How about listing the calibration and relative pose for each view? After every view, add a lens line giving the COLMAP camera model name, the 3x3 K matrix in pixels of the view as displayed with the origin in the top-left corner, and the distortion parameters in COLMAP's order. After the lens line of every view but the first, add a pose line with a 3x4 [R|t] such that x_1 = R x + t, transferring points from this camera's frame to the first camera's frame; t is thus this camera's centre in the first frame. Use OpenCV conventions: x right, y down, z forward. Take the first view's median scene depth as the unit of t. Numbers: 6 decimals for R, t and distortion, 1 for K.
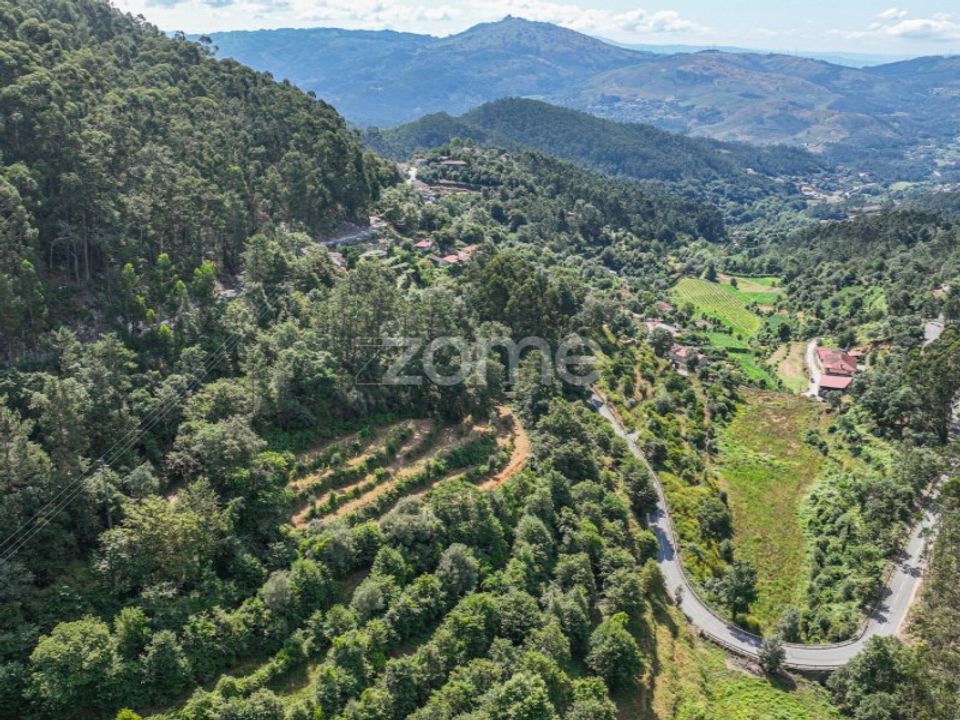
lens RADIAL K [[895.1, 0, 489.2], [0, 895.1, 359.0], [0, 0, 1]] dist [0.012478, -0.011973]
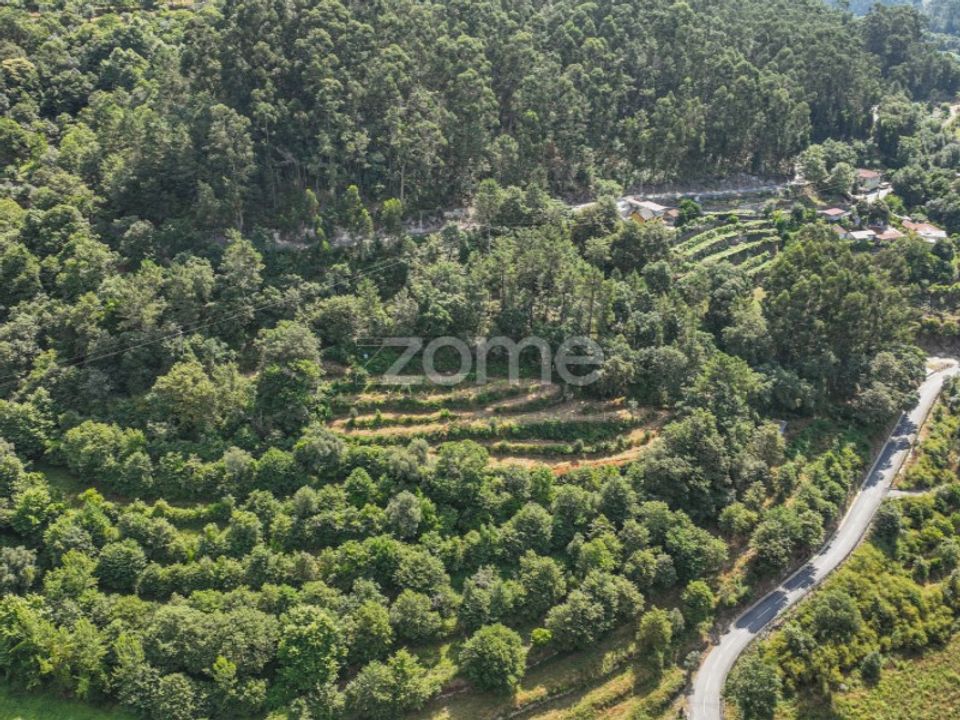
lens RADIAL K [[895.1, 0, 489.2], [0, 895.1, 359.0], [0, 0, 1]] dist [0.012478, -0.011973]
pose [[0.685452, 0.290472, -0.667668, 0.280127], [-0.220360, 0.956734, 0.190002, -0.070333], [0.693972, 0.016890, 0.719804, 0.107959]]
